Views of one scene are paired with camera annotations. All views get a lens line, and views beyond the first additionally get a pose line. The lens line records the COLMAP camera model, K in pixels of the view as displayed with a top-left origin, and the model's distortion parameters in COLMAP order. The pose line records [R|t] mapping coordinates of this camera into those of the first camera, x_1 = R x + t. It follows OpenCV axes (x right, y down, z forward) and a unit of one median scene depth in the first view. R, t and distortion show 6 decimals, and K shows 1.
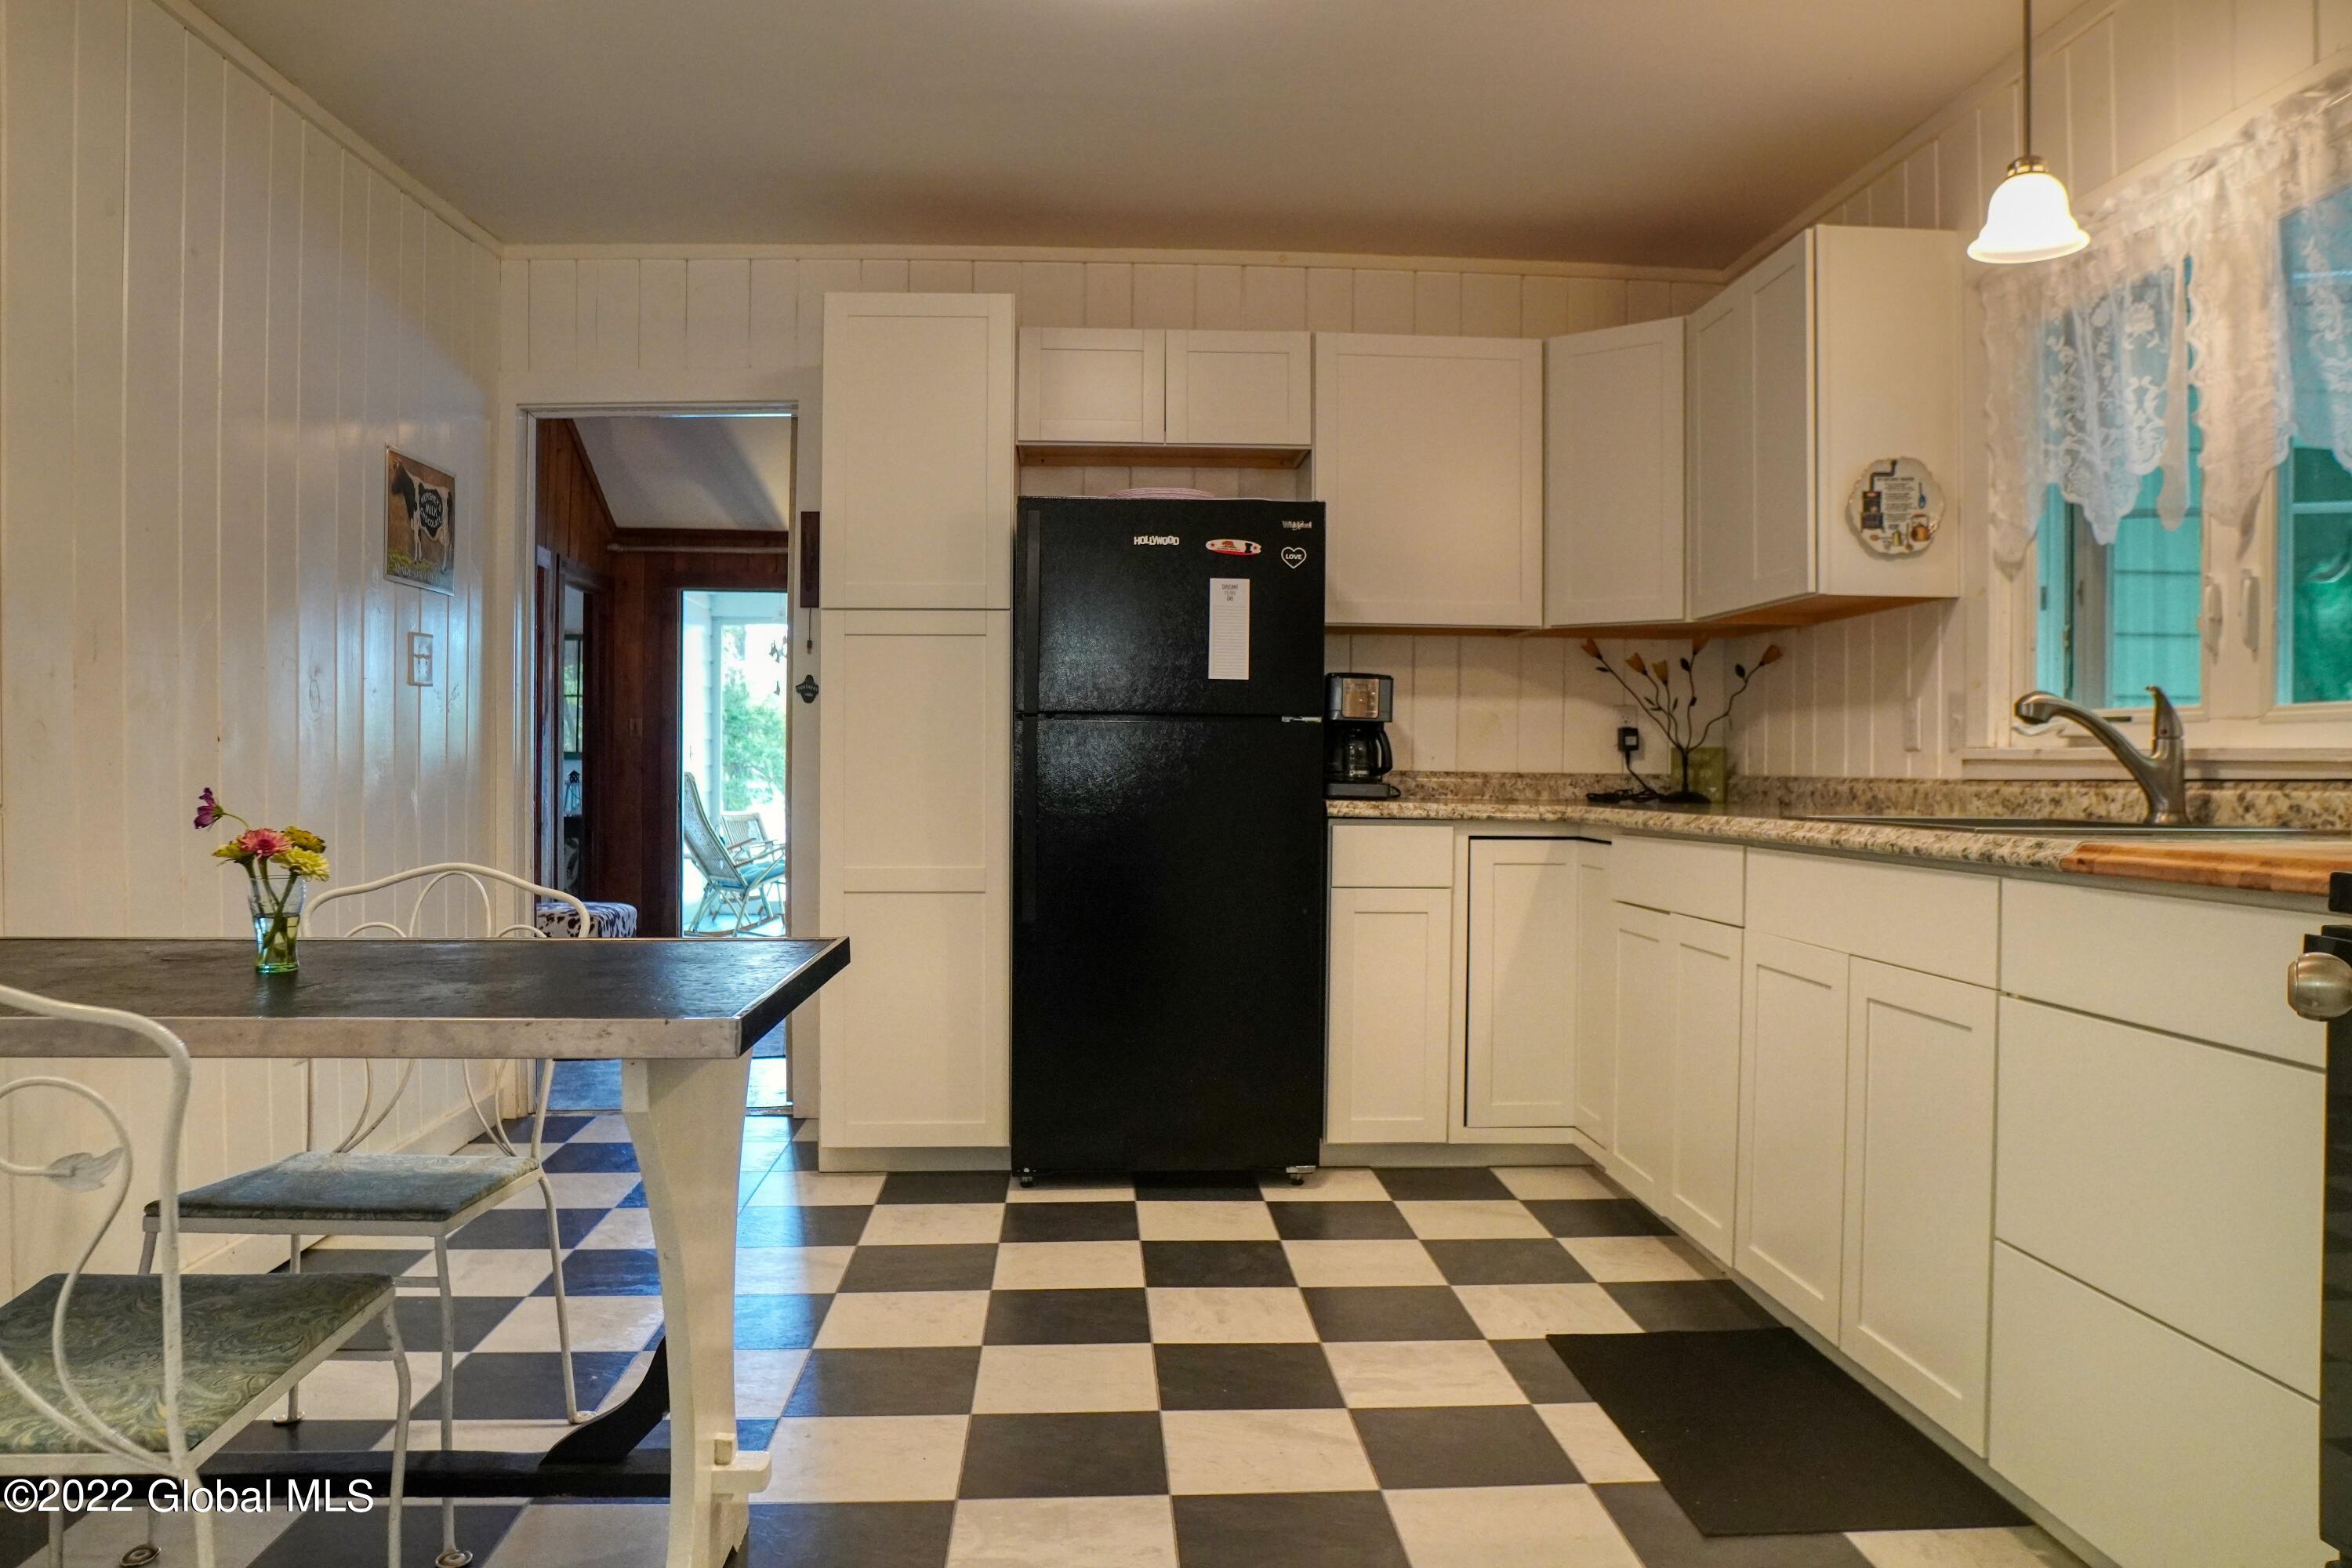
lens RADIAL K [[1639.3, 0, 1176.0], [0, 1639.3, 784.0], [0, 0, 1]] dist [-0.055270, 0.003237]
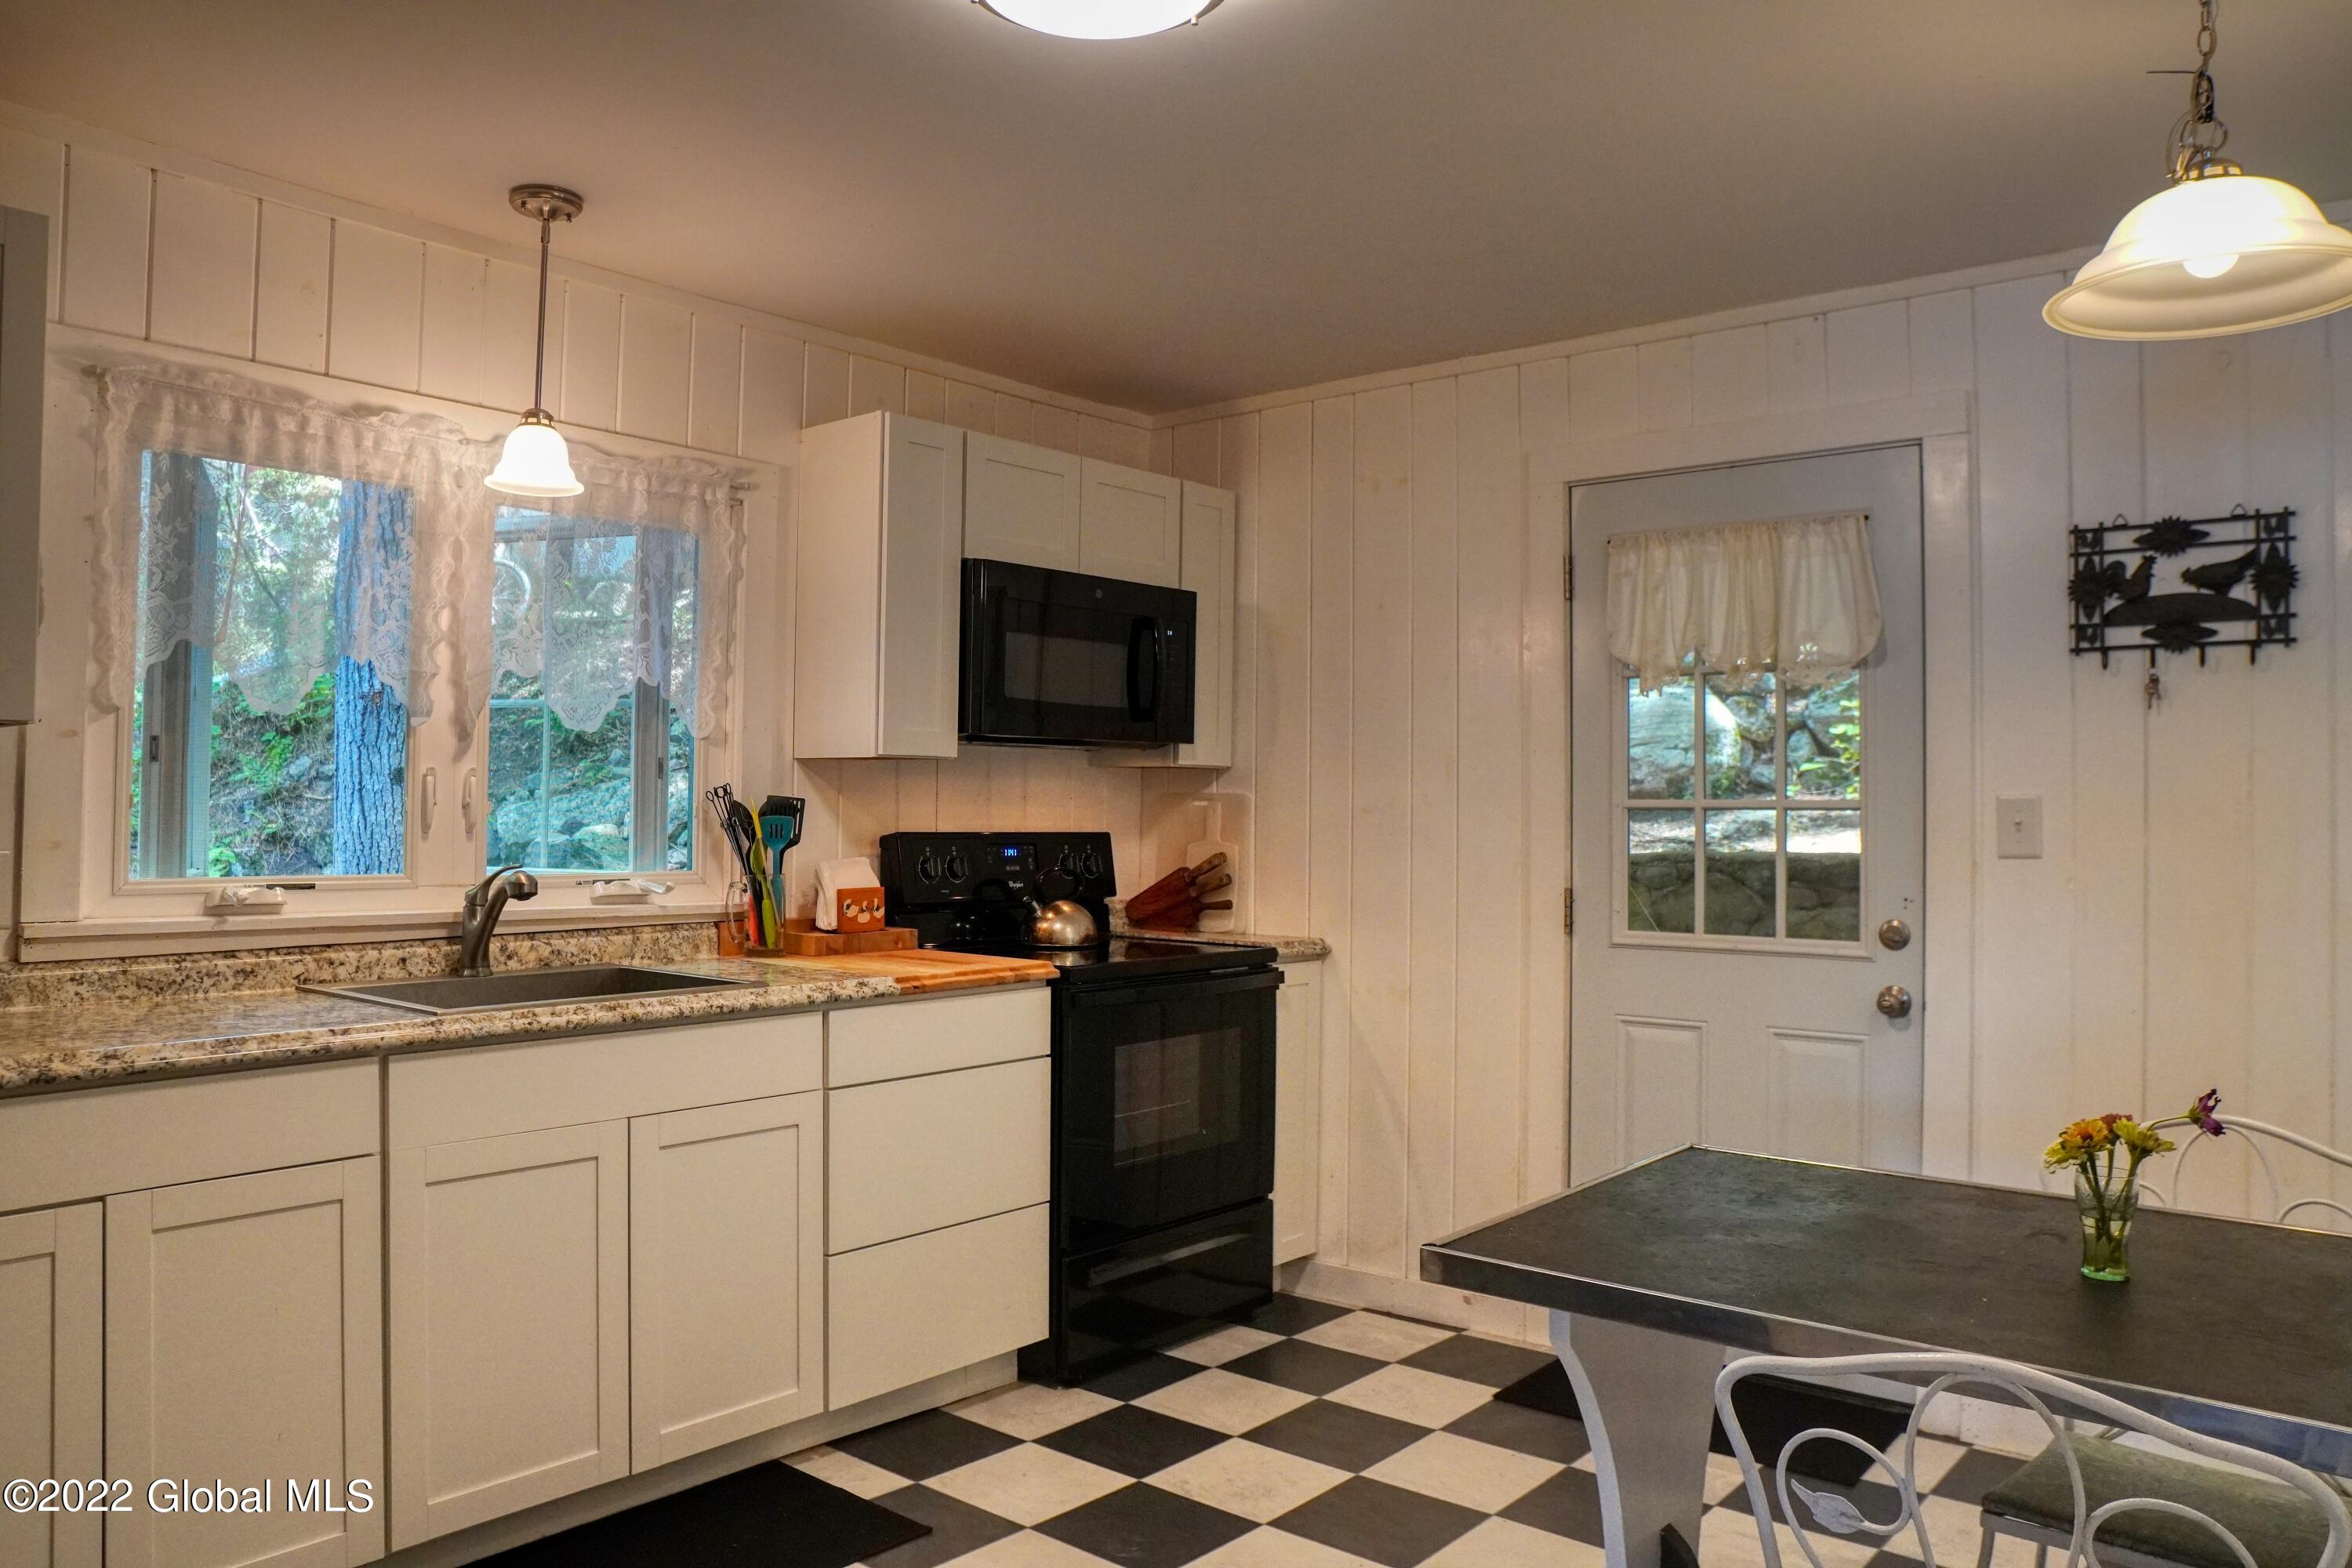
lens RADIAL K [[1639.3, 0, 1176.0], [0, 1639.3, 784.0], [0, 0, 1]] dist [-0.055270, 0.003237]
pose [[-0.729273, 0.001112, 0.684222, -0.636679], [-0.004434, 0.999970, -0.006351, -0.120583], [-0.684208, -0.007666, -0.729247, 1.610886]]
